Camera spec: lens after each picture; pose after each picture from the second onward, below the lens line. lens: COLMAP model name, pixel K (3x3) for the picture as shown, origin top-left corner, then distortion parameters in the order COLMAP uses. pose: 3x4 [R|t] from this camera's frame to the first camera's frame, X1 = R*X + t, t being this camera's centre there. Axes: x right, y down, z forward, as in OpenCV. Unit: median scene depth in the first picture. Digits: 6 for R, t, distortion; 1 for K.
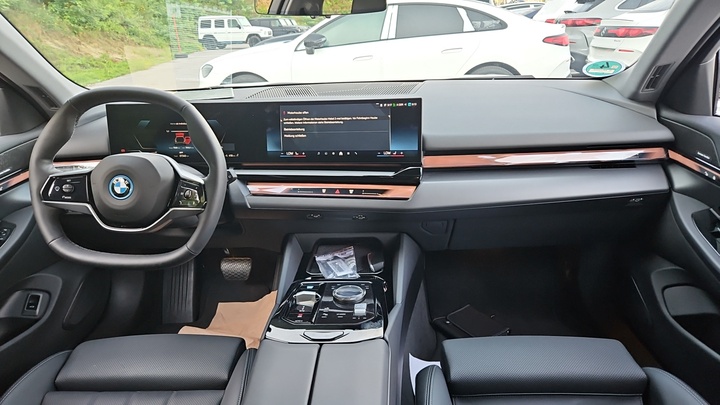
lens RADIAL K [[473.5, 0, 361.7], [0, 473.5, 205.3], [0, 0, 1]] dist [-0.007281, -0.000253]
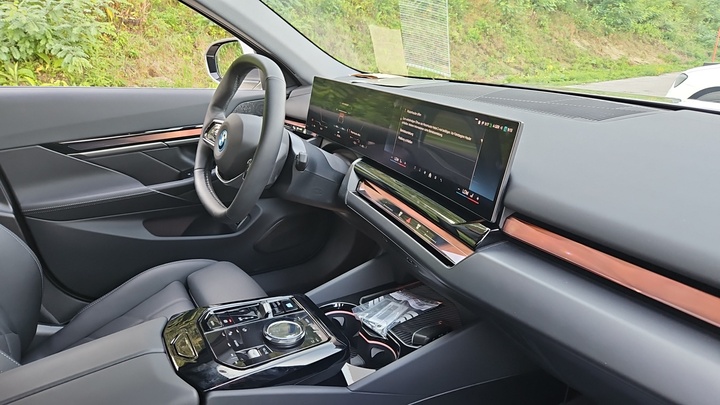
lens RADIAL K [[473.5, 0, 360.2], [0, 473.5, 204.5], [0, 0, 1]] dist [-0.007281, -0.000253]
pose [[0.534888, 0.323035, -0.780732, 0.030657], [-0.328601, 0.930817, 0.160005, -0.009266], [0.778406, 0.170965, 0.604033, 0.029016]]
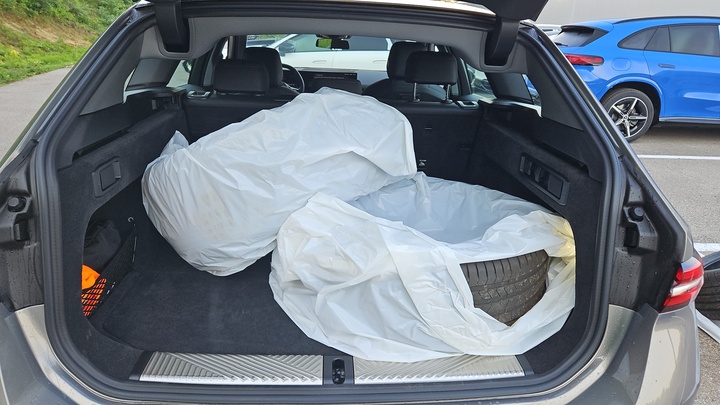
lens RADIAL K [[473.5, 0, 356.0], [0, 473.5, 203.6], [0, 0, 1]] dist [-0.007281, -0.000253]
pose [[0.990731, 0.035200, 0.131195, -0.016460], [-0.033473, 0.999322, -0.015347, 0.042404], [-0.131647, 0.010813, 0.991238, -0.132566]]
